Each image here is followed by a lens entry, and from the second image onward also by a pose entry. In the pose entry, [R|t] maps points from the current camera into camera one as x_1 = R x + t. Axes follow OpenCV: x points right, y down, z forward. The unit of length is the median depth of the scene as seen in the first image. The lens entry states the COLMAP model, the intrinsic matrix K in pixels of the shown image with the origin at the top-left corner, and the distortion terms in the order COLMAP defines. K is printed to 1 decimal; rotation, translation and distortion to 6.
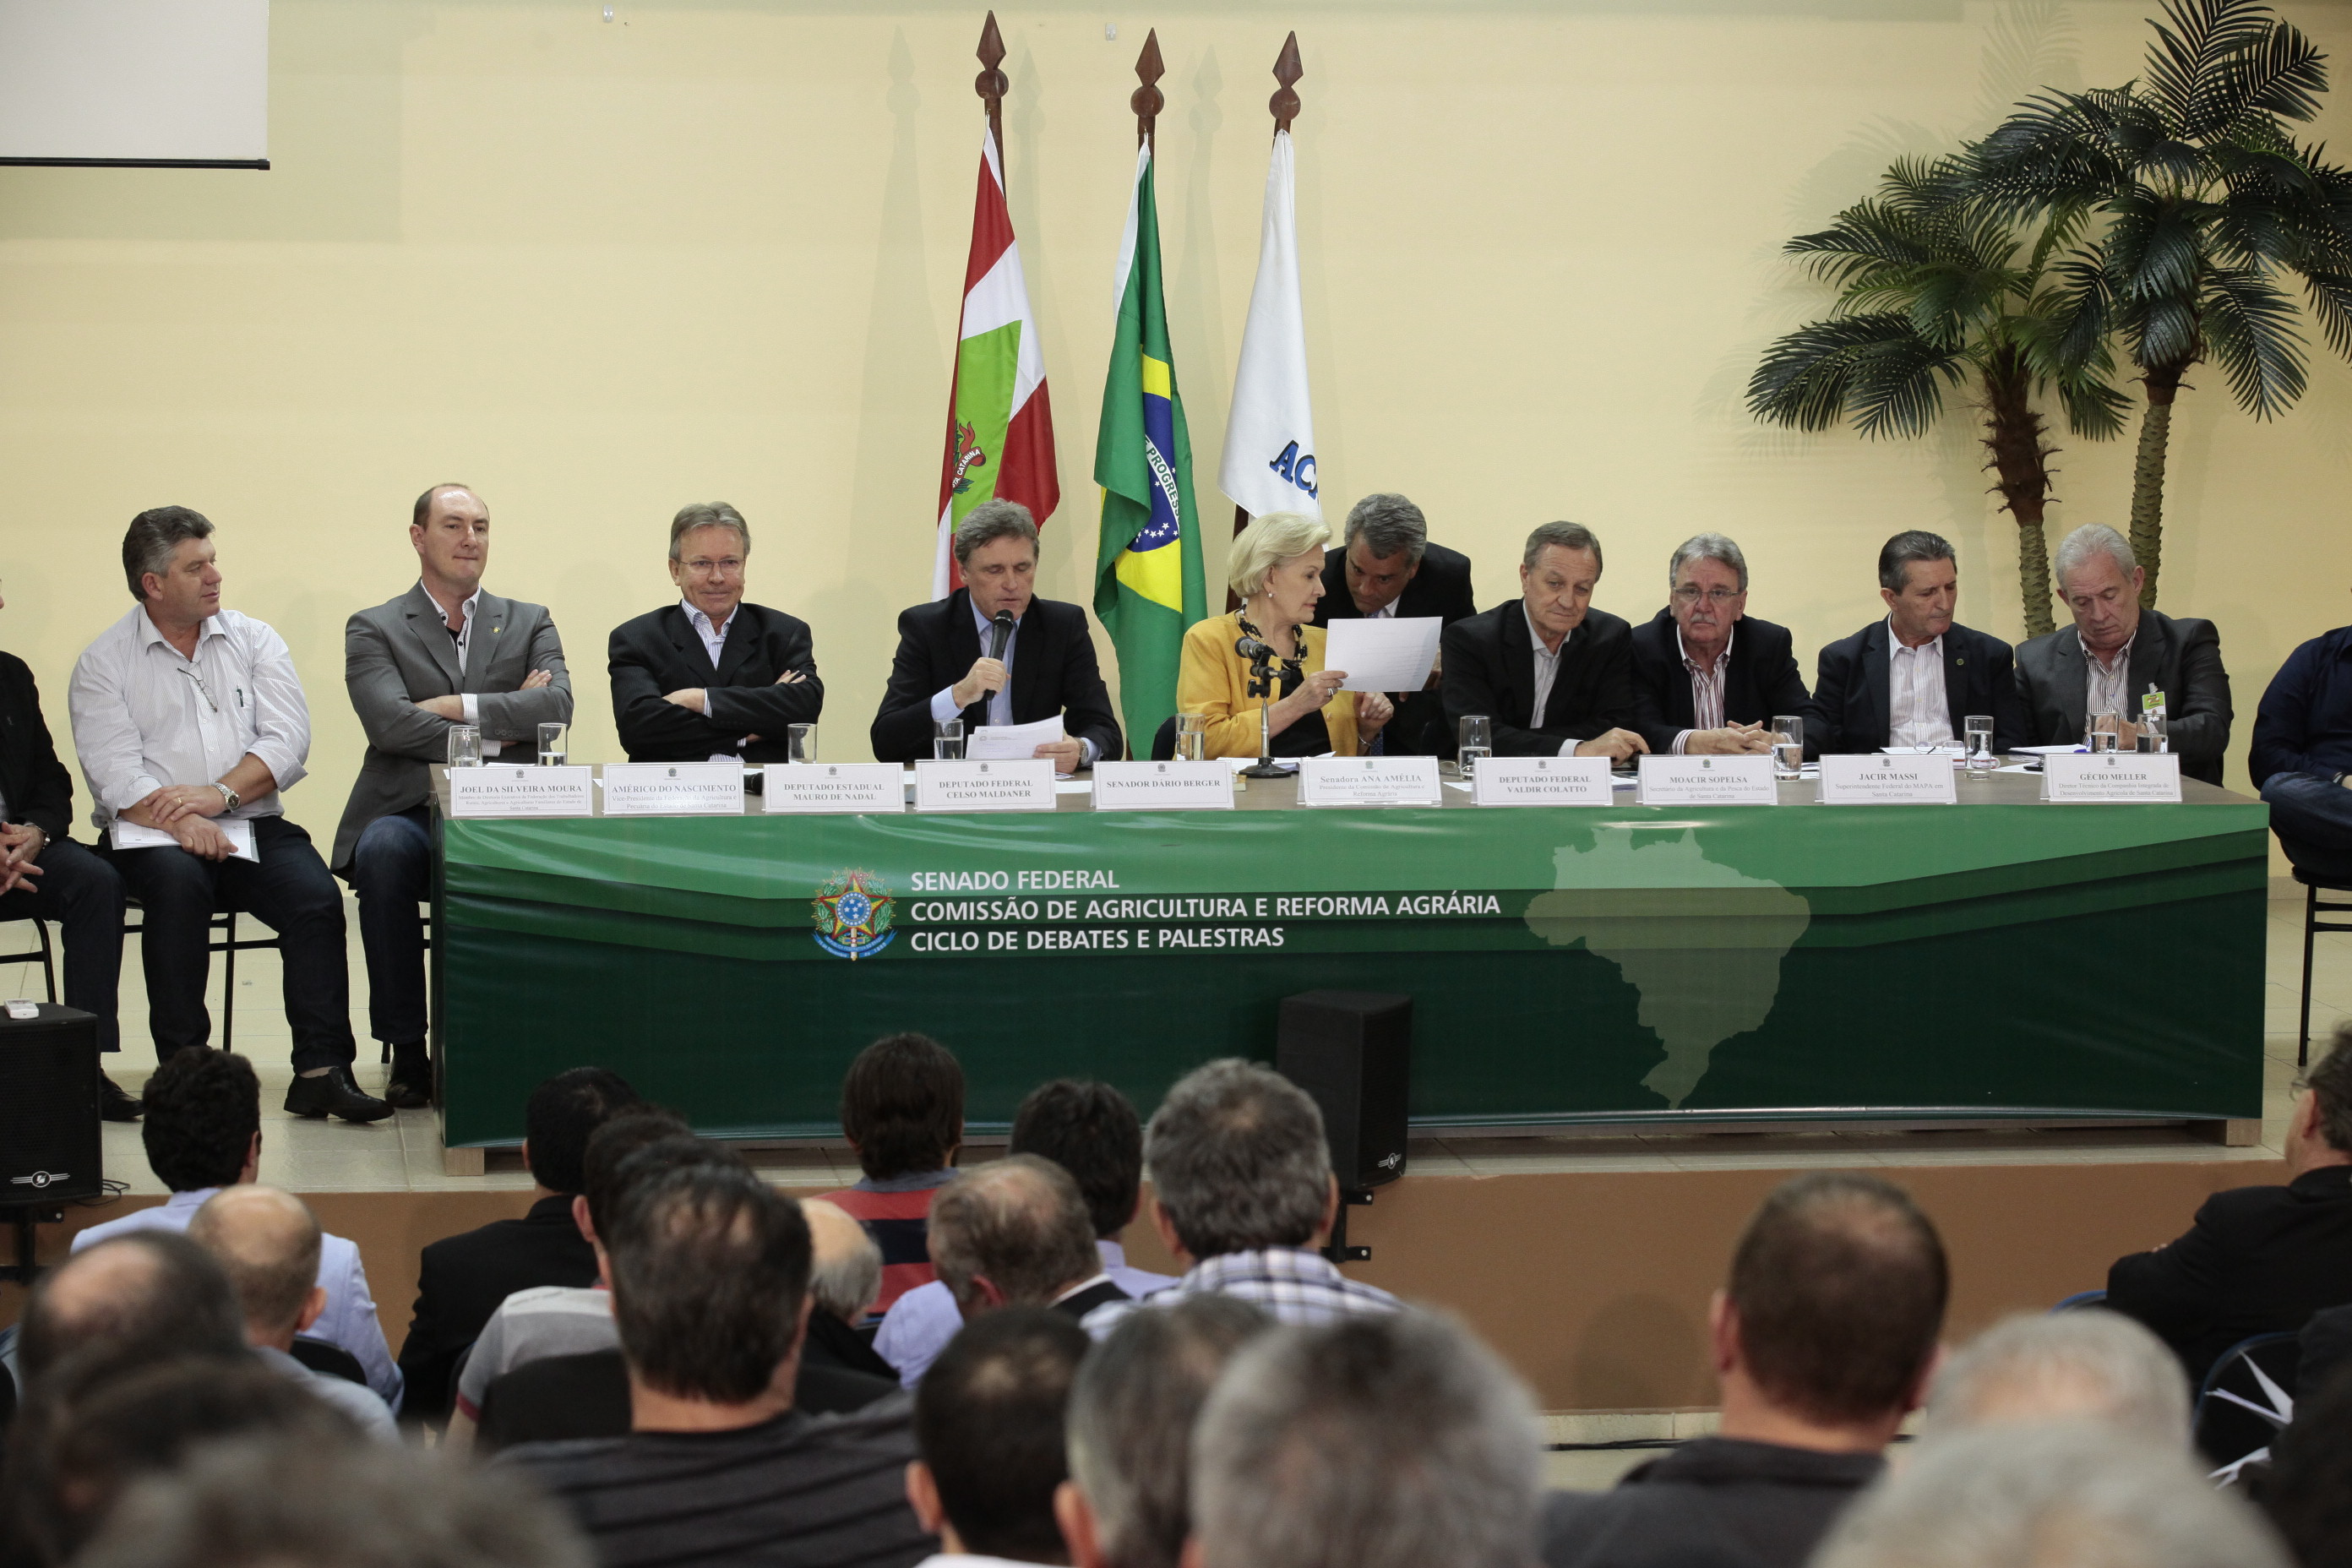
lens RADIAL K [[6286.8, 0, 1178.1], [0, 6286.8, 915.5], [0, 0, 1]] dist [-0.150672, 0.217082]
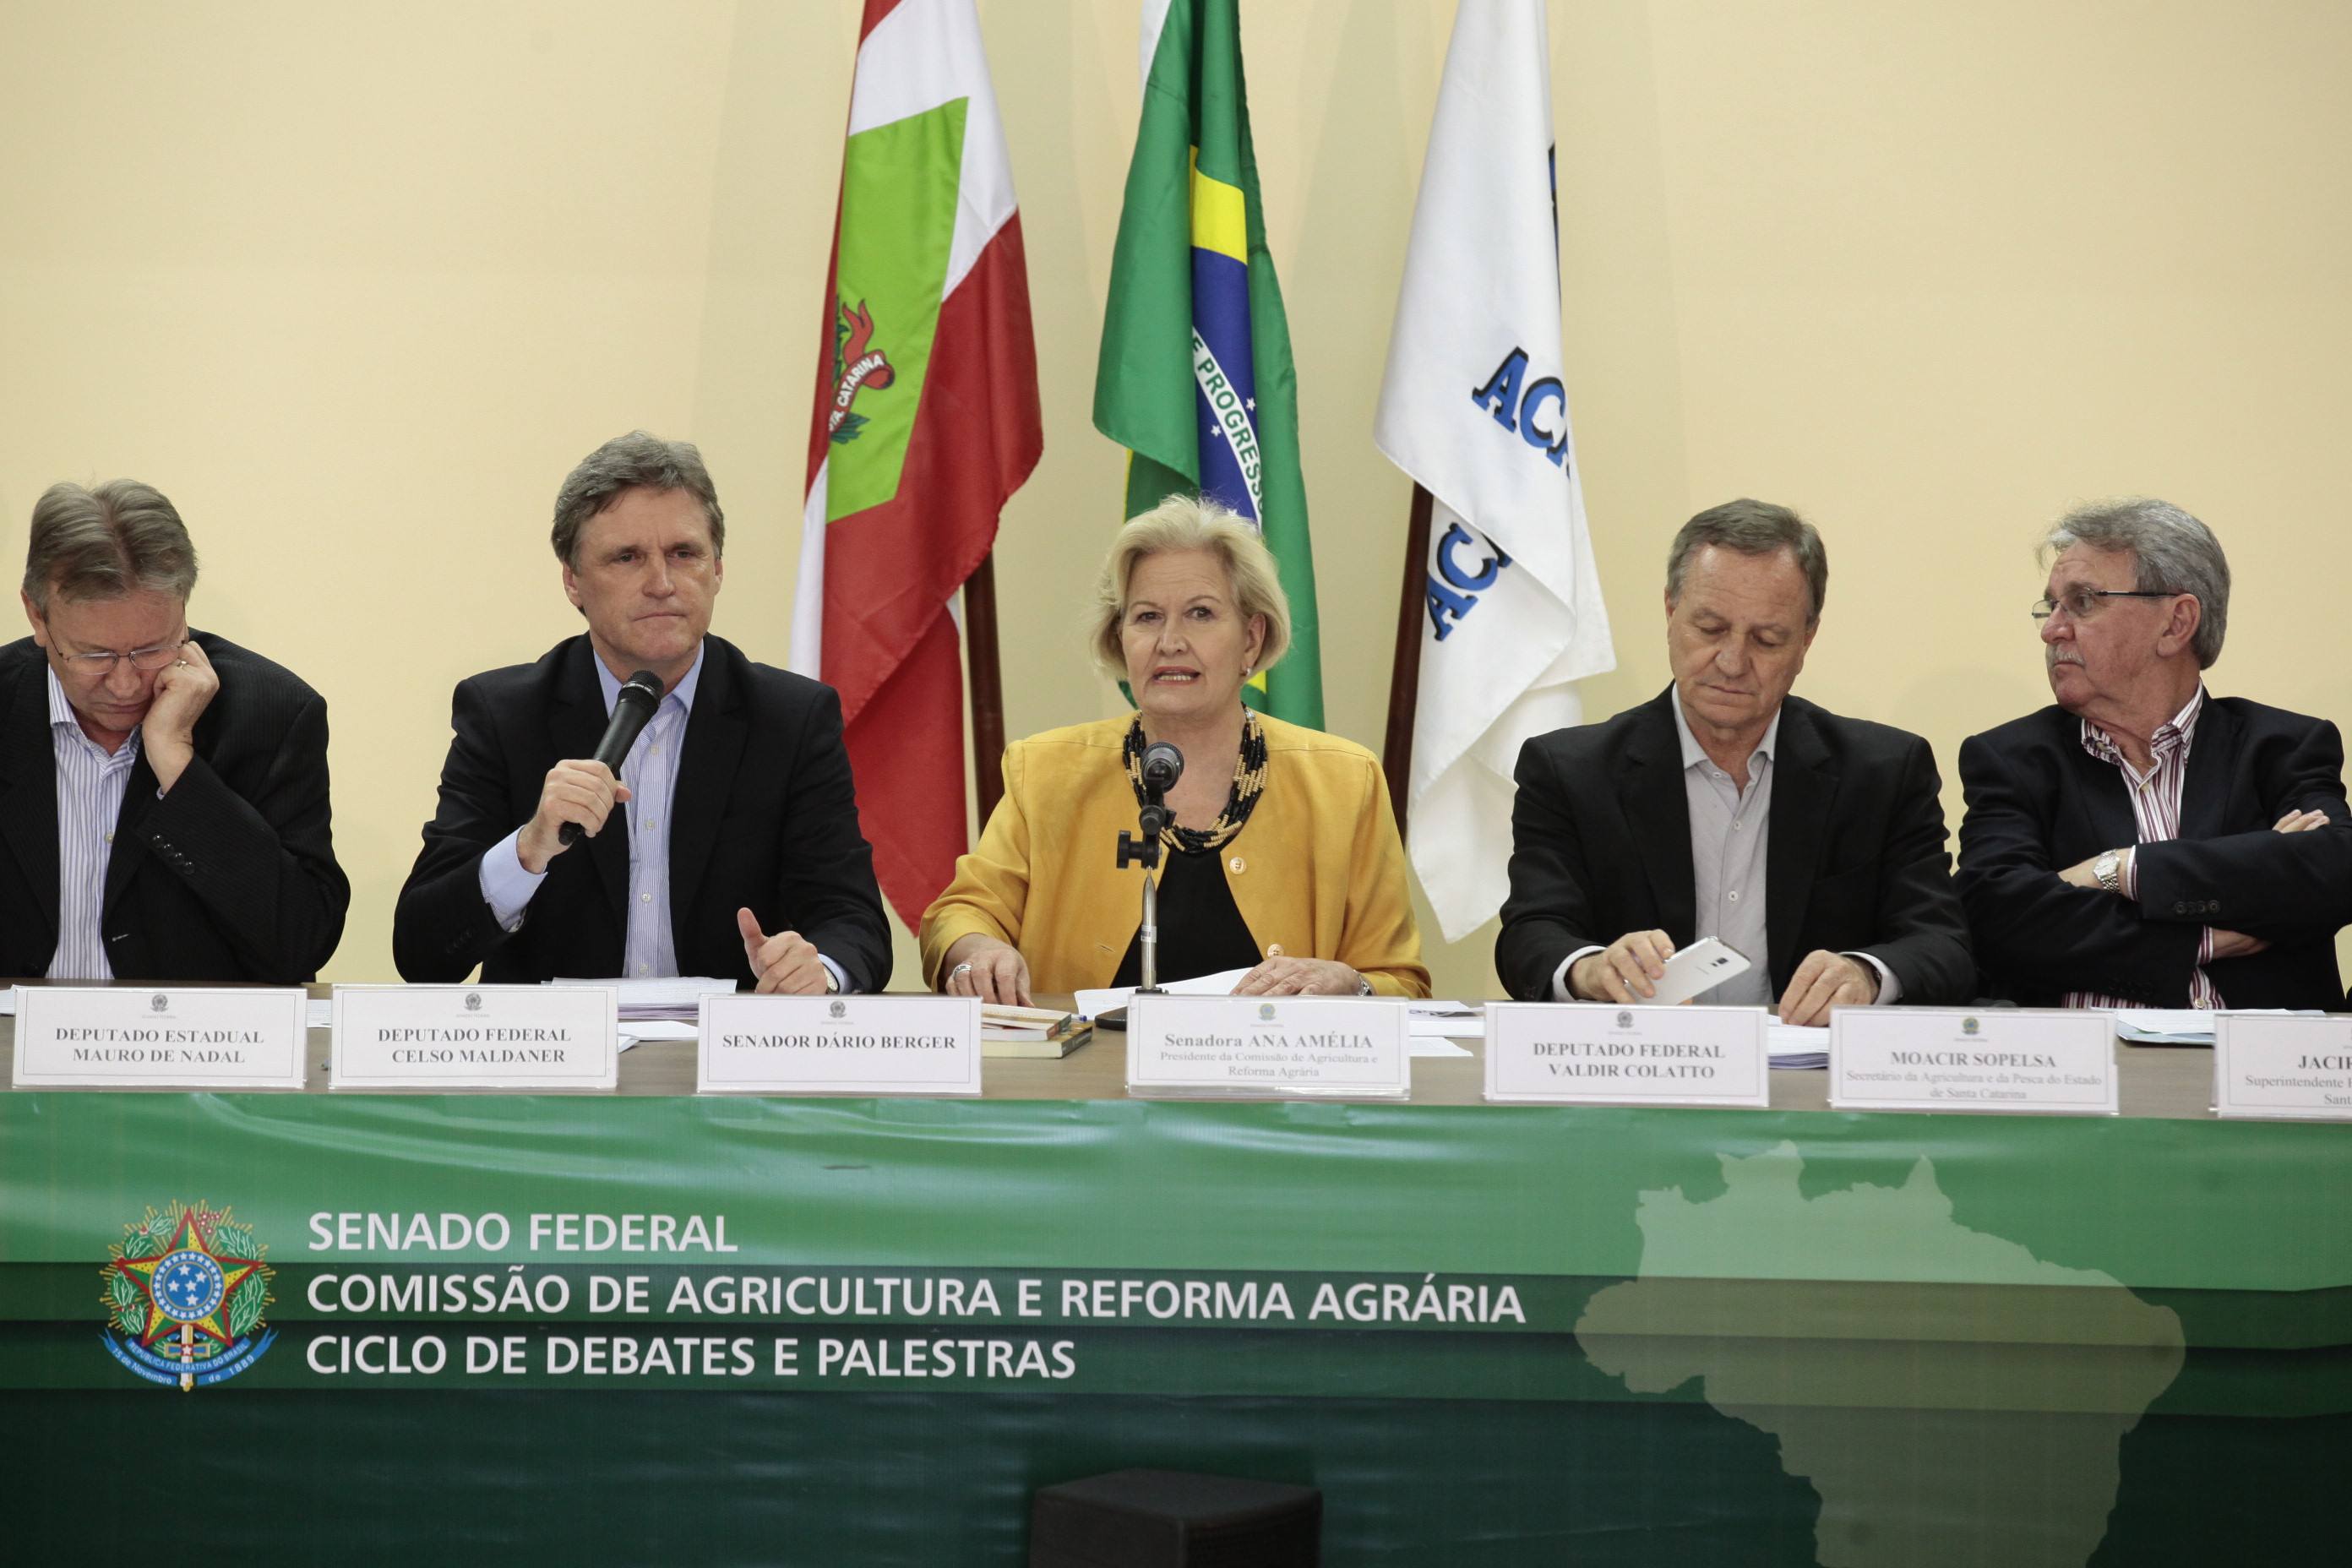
lens RADIAL K [[11987.2, 0, 1171.4], [0, 11987.2, 748.7], [0, 0, 1]] dist [1.078077, 17.913019]
pose [[0.991845, 0.019665, -0.125925, 0.141414], [-0.024696, 0.998953, -0.038514, -0.008282], [0.125036, 0.041310, 0.991292, 0.068952]]
